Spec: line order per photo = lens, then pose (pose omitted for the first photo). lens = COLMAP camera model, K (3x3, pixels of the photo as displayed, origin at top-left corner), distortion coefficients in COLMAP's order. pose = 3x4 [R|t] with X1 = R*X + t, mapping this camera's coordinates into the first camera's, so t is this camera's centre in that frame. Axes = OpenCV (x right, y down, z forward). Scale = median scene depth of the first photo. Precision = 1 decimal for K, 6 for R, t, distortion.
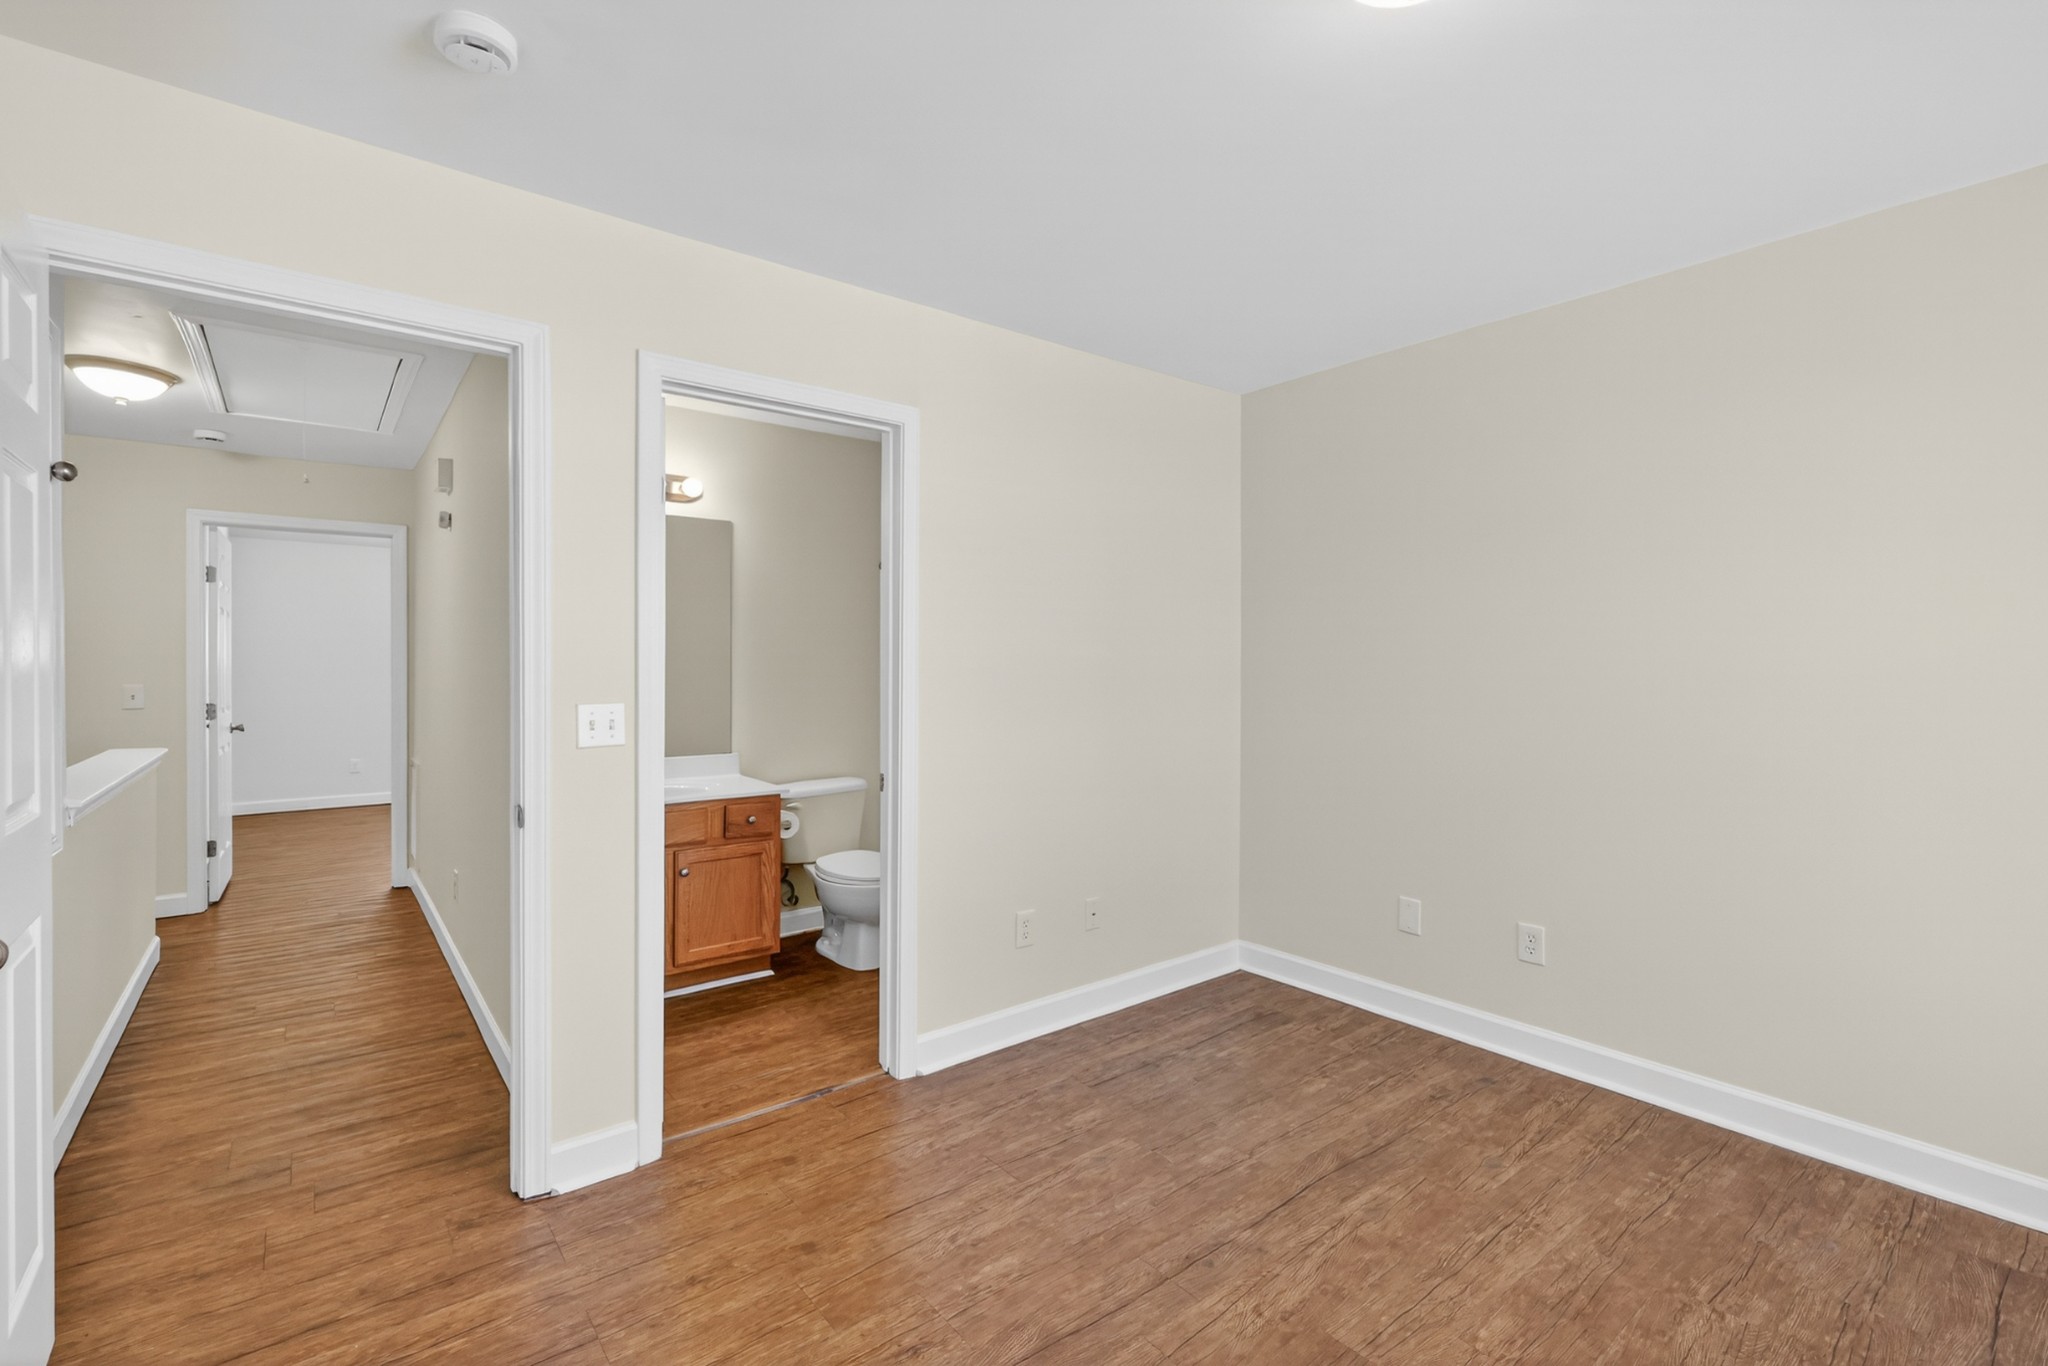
lens RADIAL K [[891.6, 0, 1024.0], [0, 891.6, 683.0], [0, 0, 1]] dist [0.006191, 0.000658]
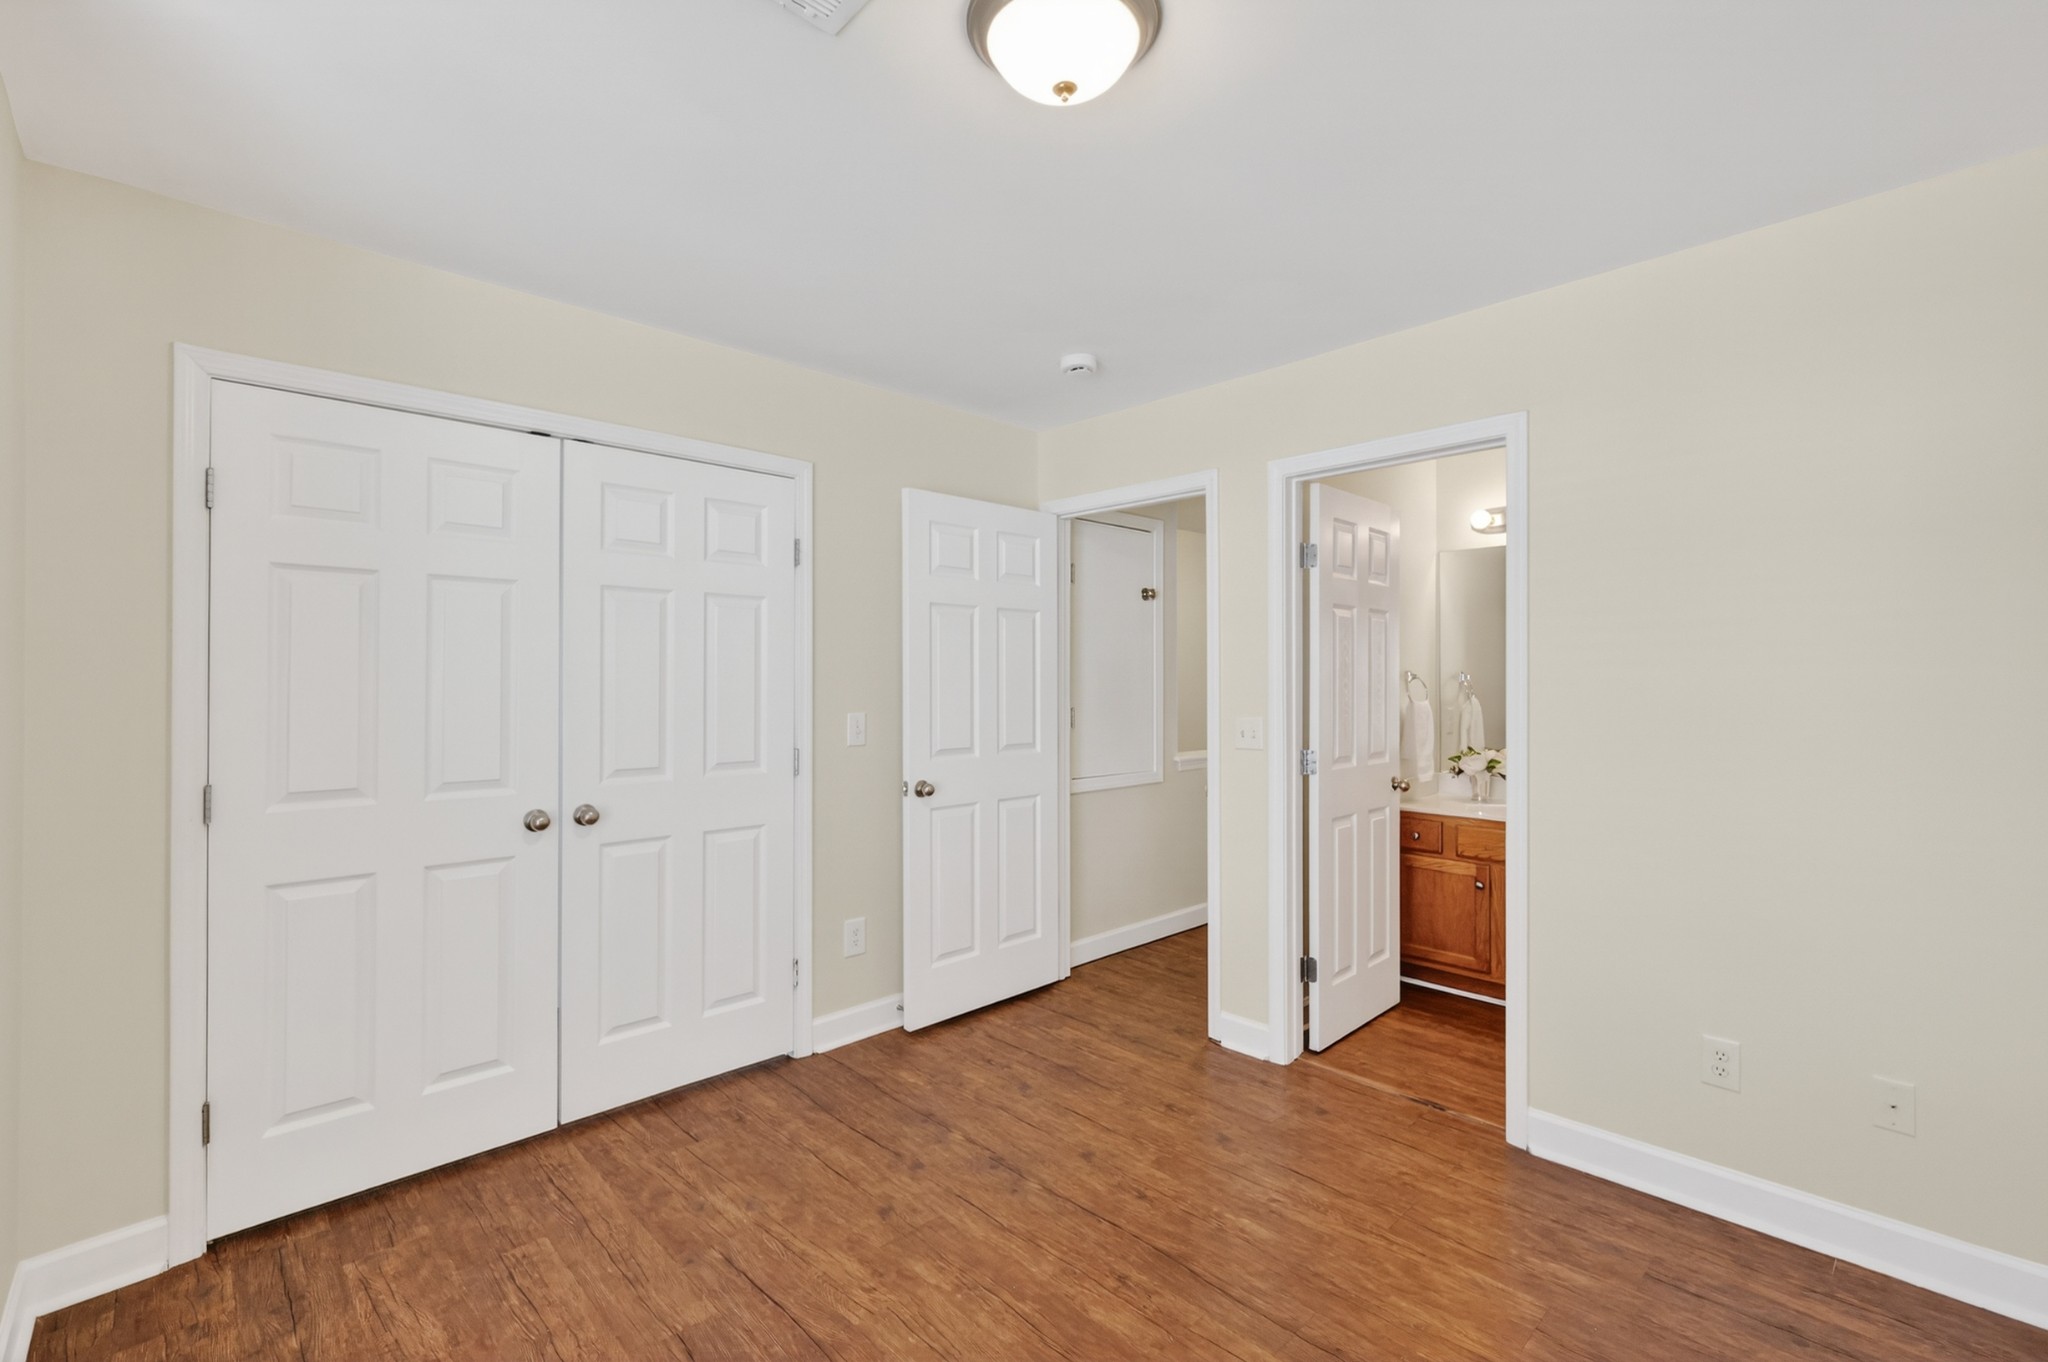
lens RADIAL K [[891.6, 0, 1024.0], [0, 891.6, 681.0], [0, 0, 1]] dist [0.006191, 0.000658]
pose [[0.104363, -0.003791, -0.994532, 0.846972], [-0.022064, 0.999738, -0.006126, -0.016585], [0.994295, 0.022583, 0.104252, 0.463548]]
